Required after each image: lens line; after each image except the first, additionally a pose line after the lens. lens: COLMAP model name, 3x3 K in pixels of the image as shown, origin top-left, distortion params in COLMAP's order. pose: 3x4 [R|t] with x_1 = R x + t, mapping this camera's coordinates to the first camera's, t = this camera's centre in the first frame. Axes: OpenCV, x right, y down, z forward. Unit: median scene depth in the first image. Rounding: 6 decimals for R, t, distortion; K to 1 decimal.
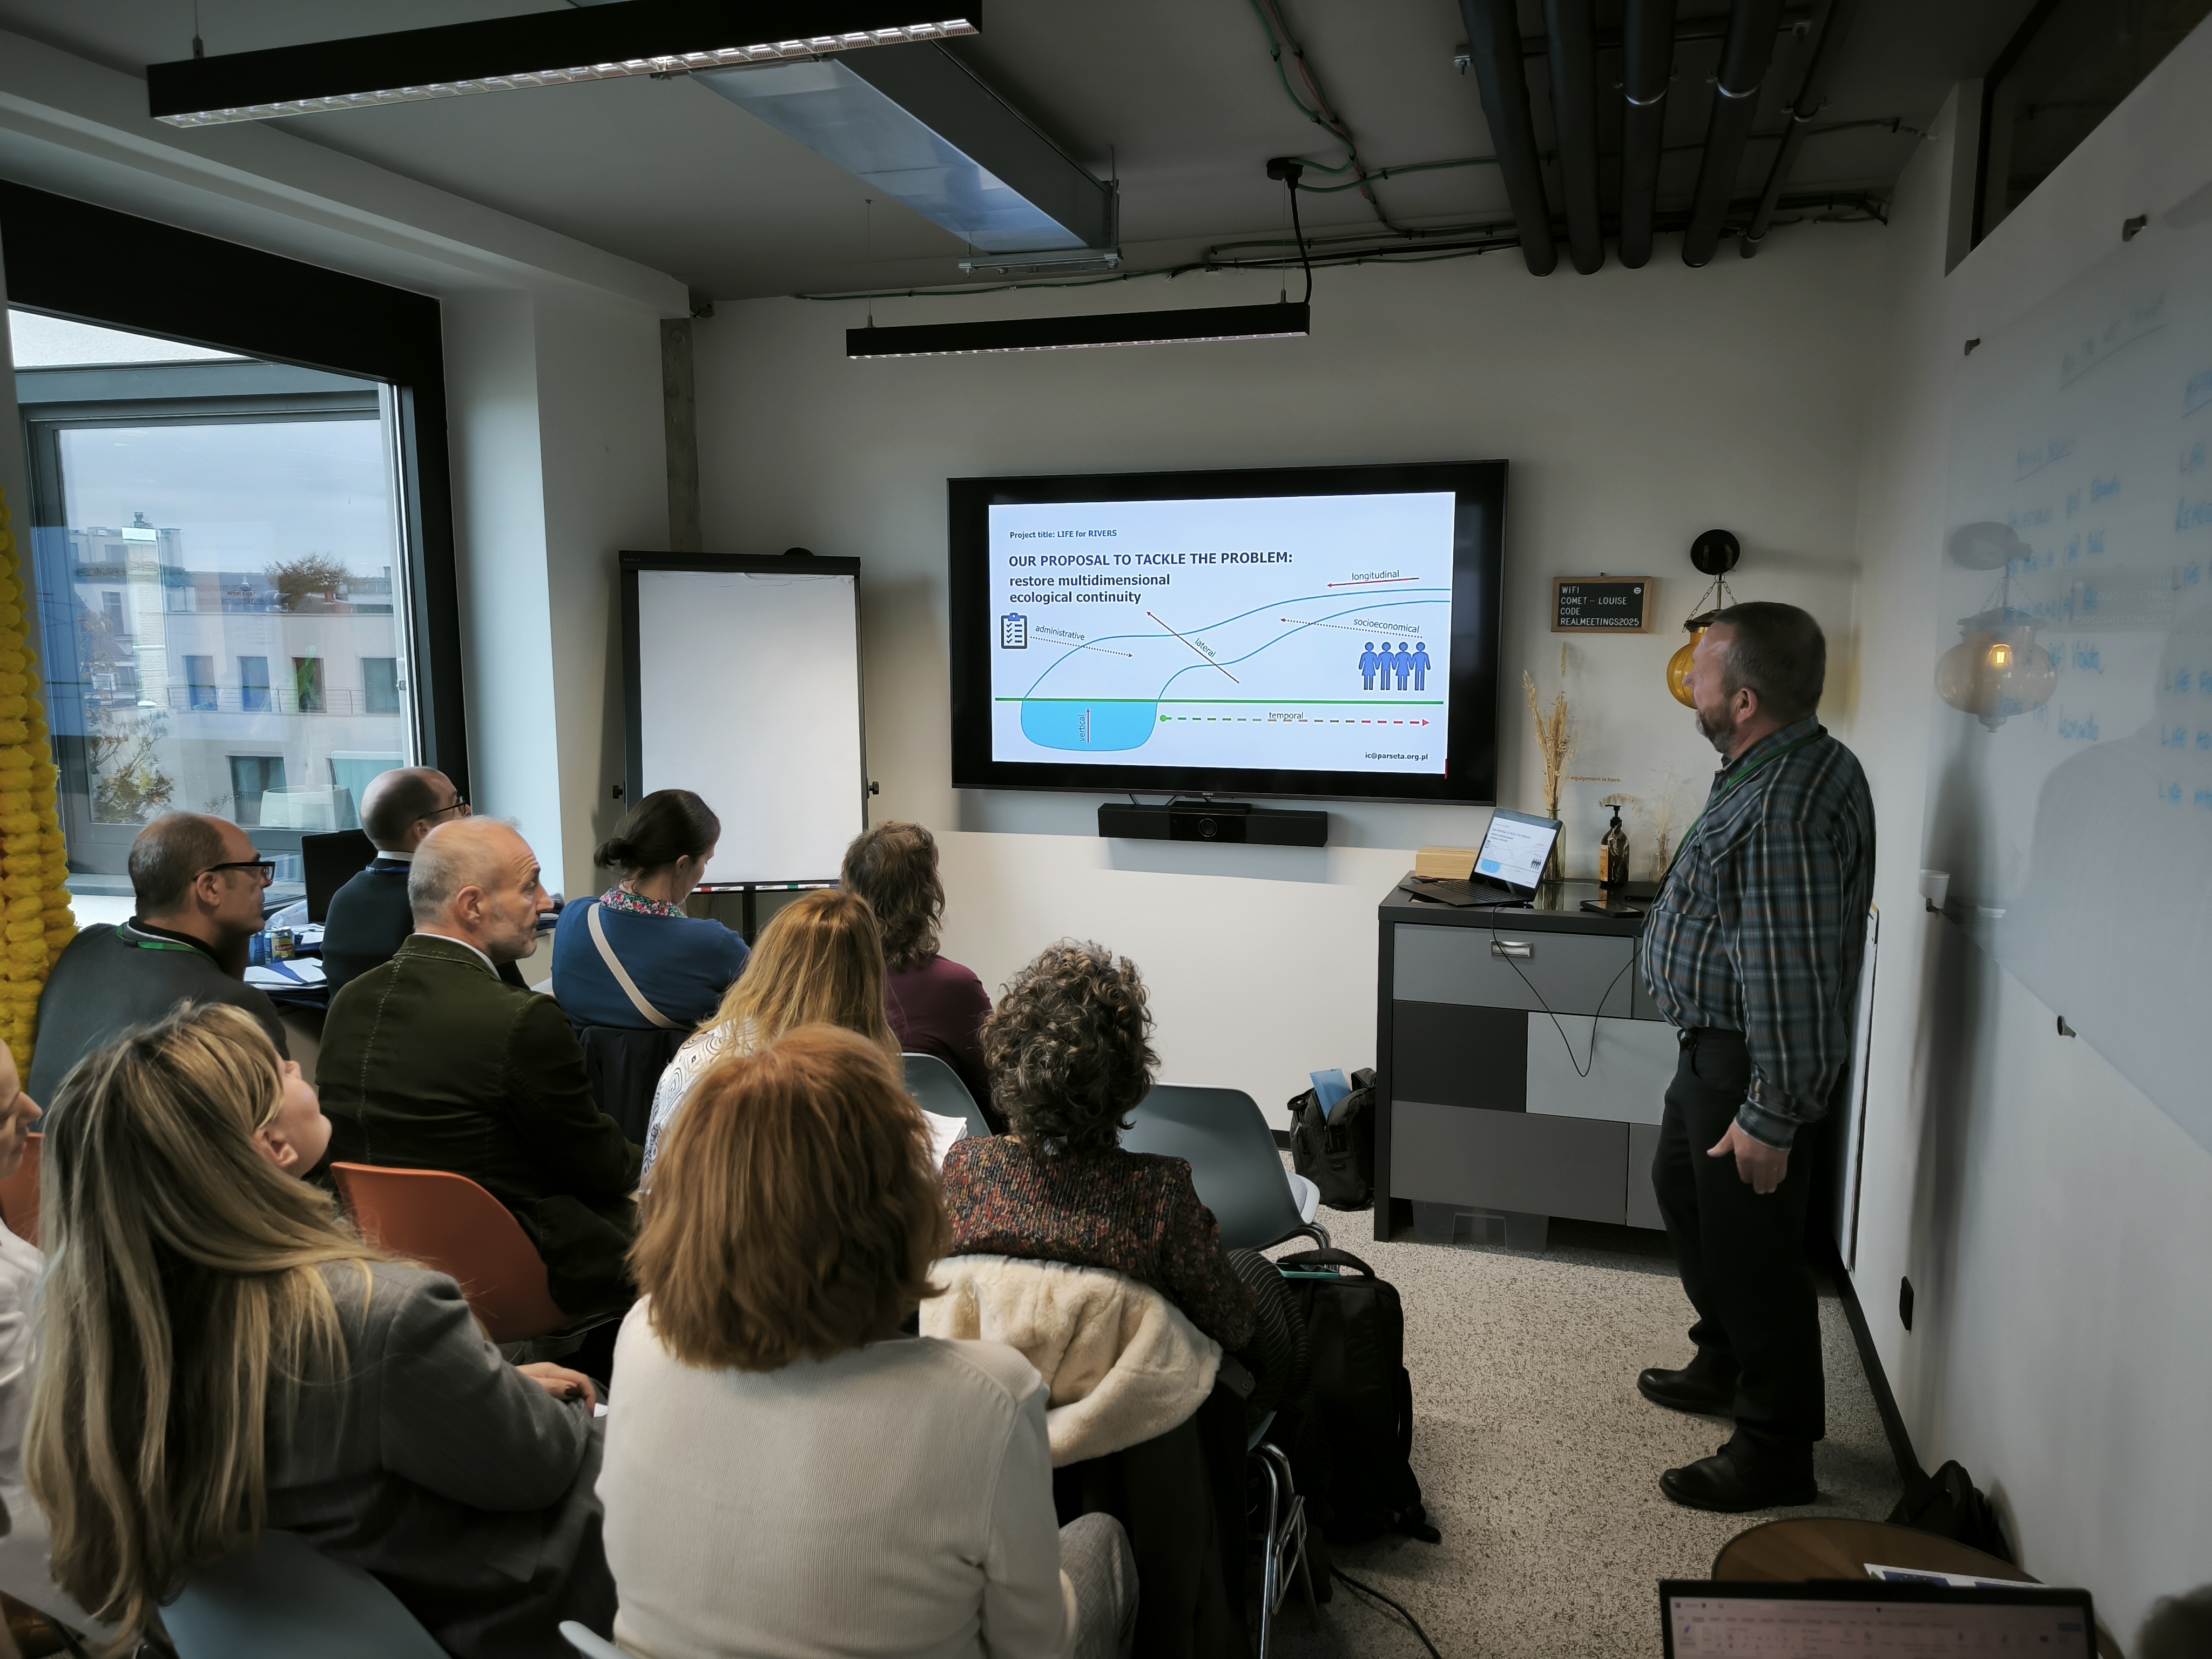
lens RADIAL K [[1554.8, 0, 1099.2], [0, 1554.8, 827.7], [0, 0, 1]] dist [0.035870, -0.040200]
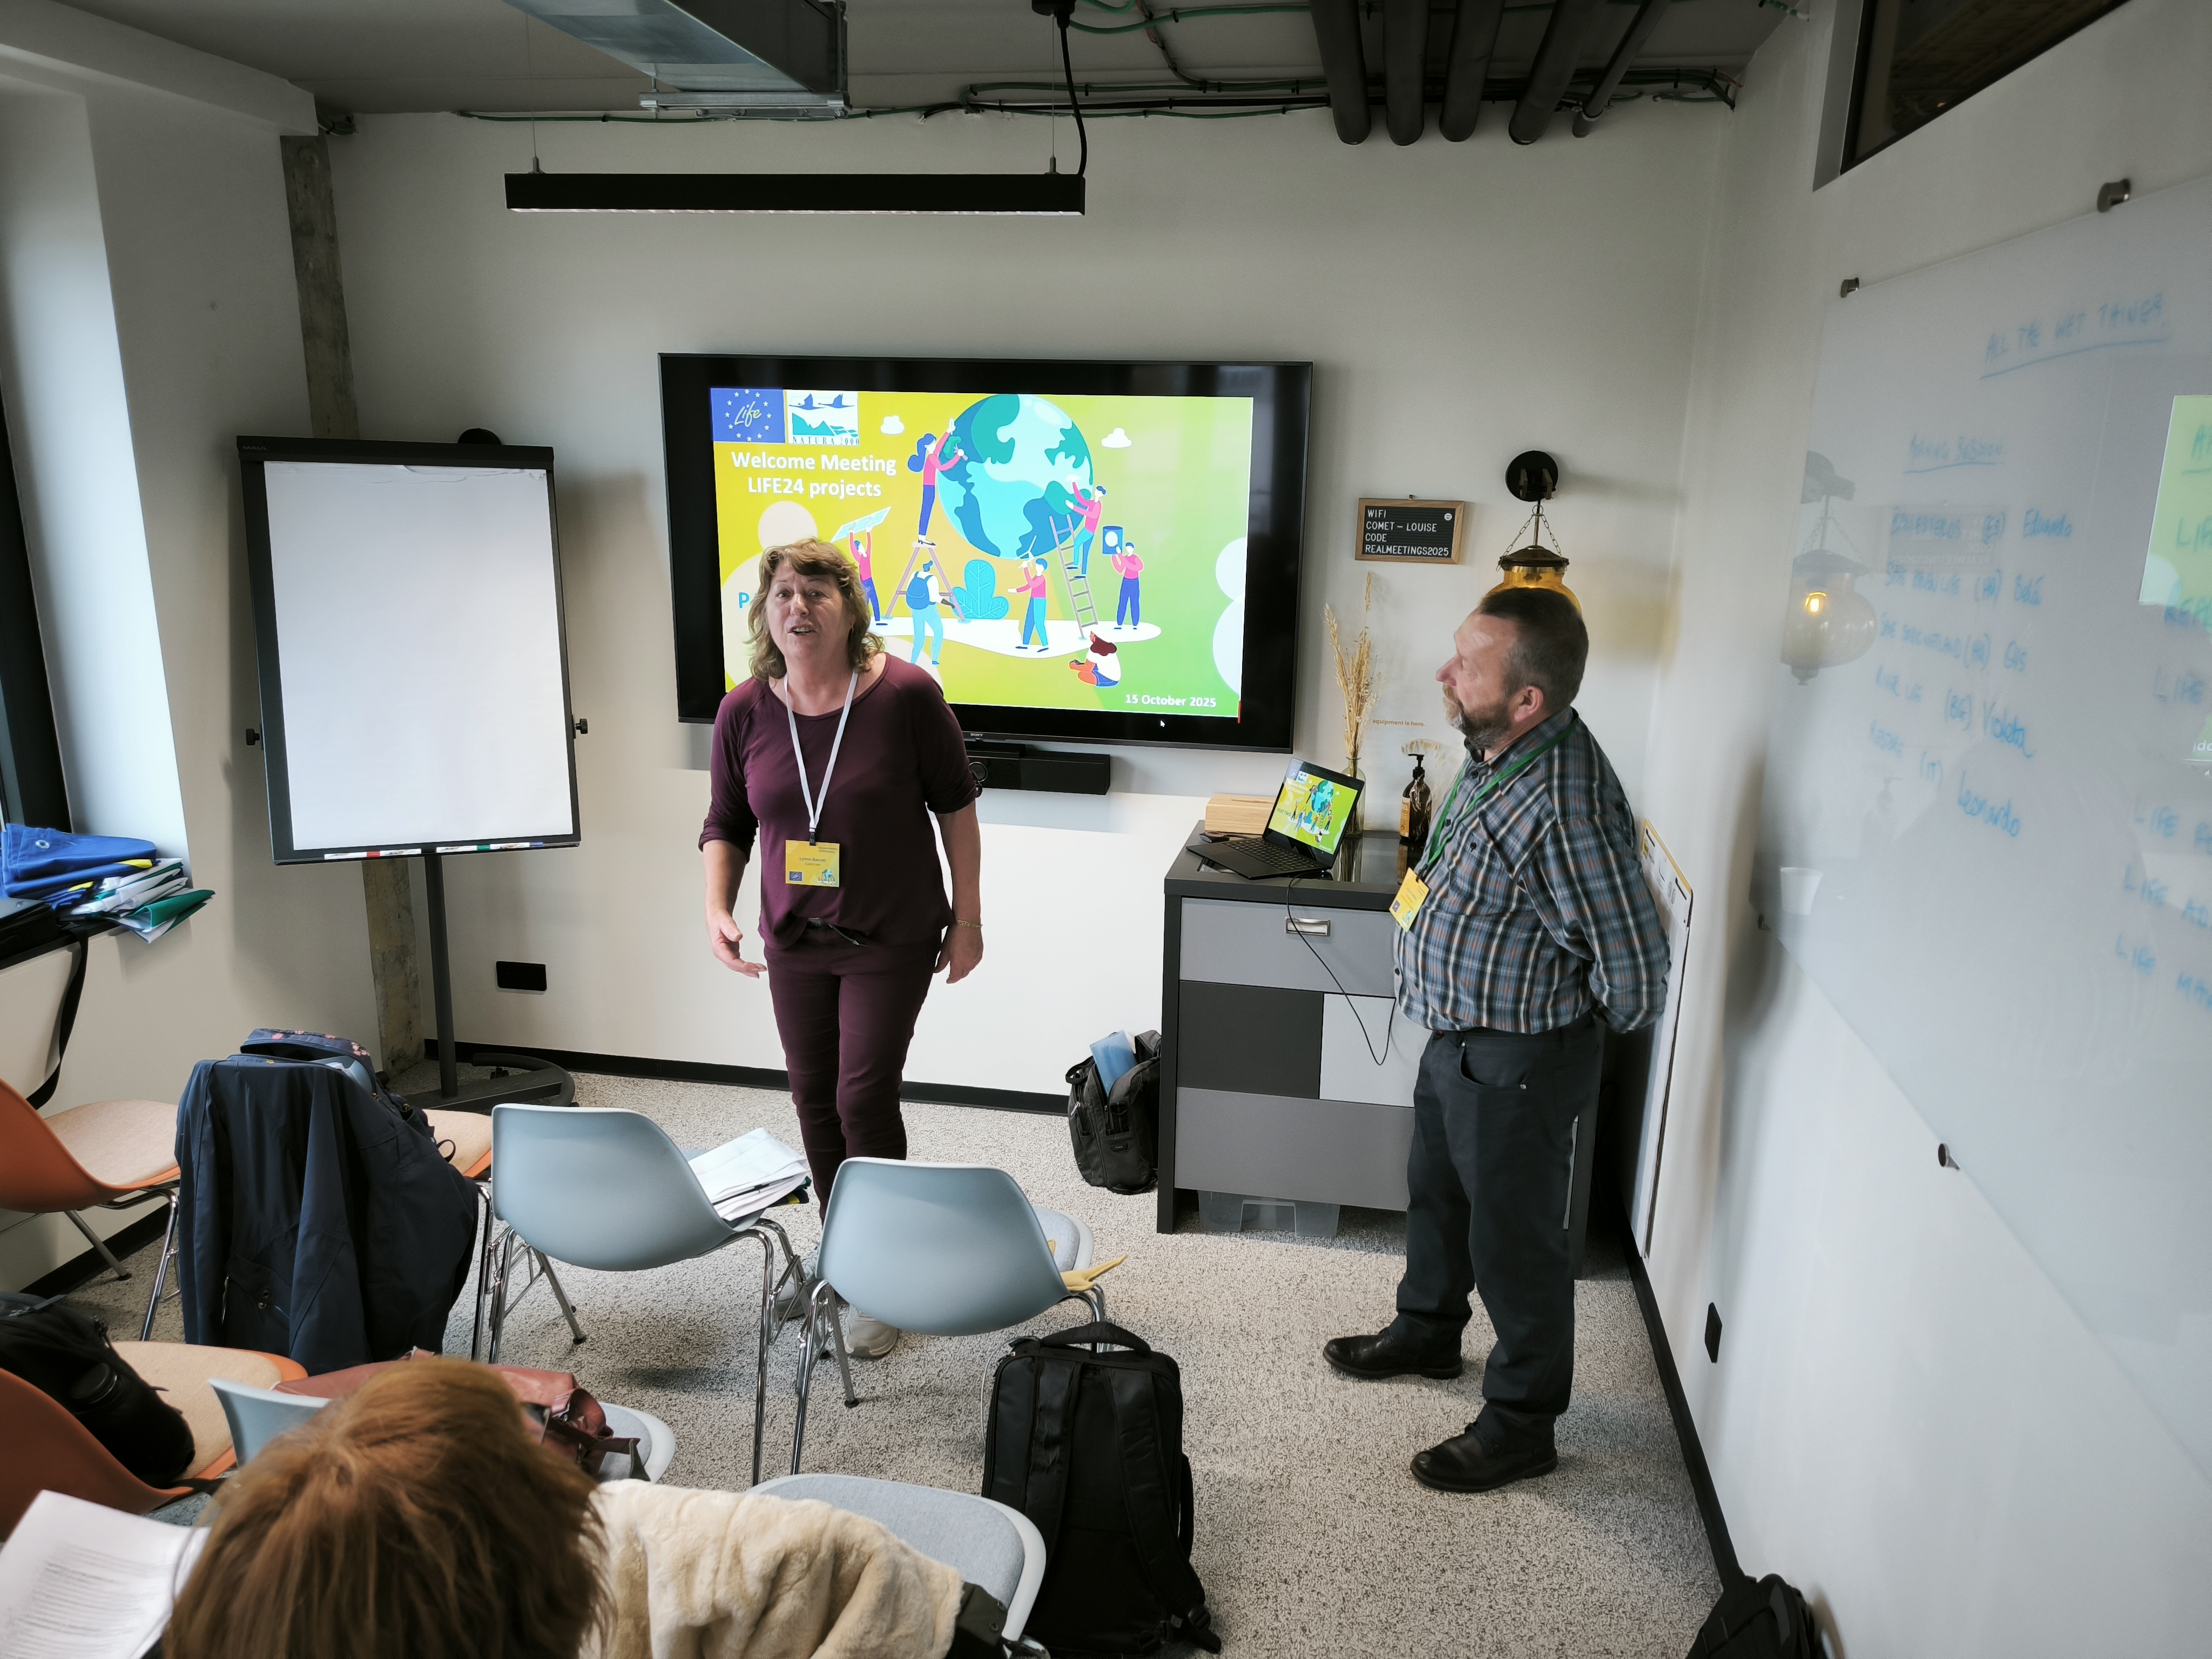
lens RADIAL K [[1554.8, 0, 1123.0], [0, 1554.8, 848.4], [0, 0, 1]] dist [0.035870, -0.040200]
pose [[0.989031, -0.014588, 0.146983, 0.024214], [-0.003232, 0.992735, 0.120279, -0.070813], [-0.147670, -0.119434, 0.981799, 0.124318]]
